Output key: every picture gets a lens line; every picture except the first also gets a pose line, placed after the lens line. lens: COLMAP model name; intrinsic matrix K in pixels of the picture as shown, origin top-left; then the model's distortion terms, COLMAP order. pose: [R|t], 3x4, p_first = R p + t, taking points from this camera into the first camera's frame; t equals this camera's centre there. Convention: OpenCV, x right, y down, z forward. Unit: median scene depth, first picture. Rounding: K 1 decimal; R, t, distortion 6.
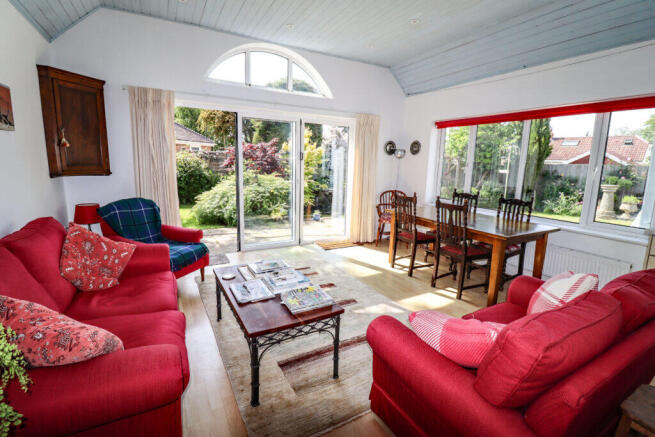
lens RADIAL K [[303.5, 0, 328.5], [0, 303.5, 213.9], [0, 0, 1]] dist [0.004240, -0.012443]
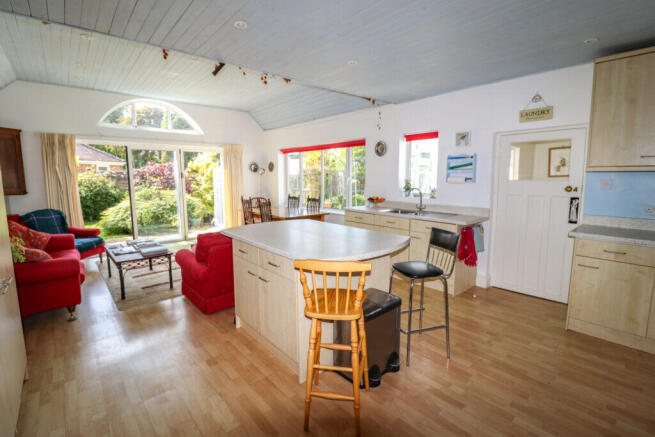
lens RADIAL K [[303.5, 0, 328.5], [0, 303.5, 213.9], [0, 0, 1]] dist [0.004240, -0.012443]
pose [[0.975517, -0.056807, 0.212460, 0.241117], [0.065699, 0.997225, -0.035024, 0.071804], [-0.209881, 0.048125, 0.976542, -0.451818]]
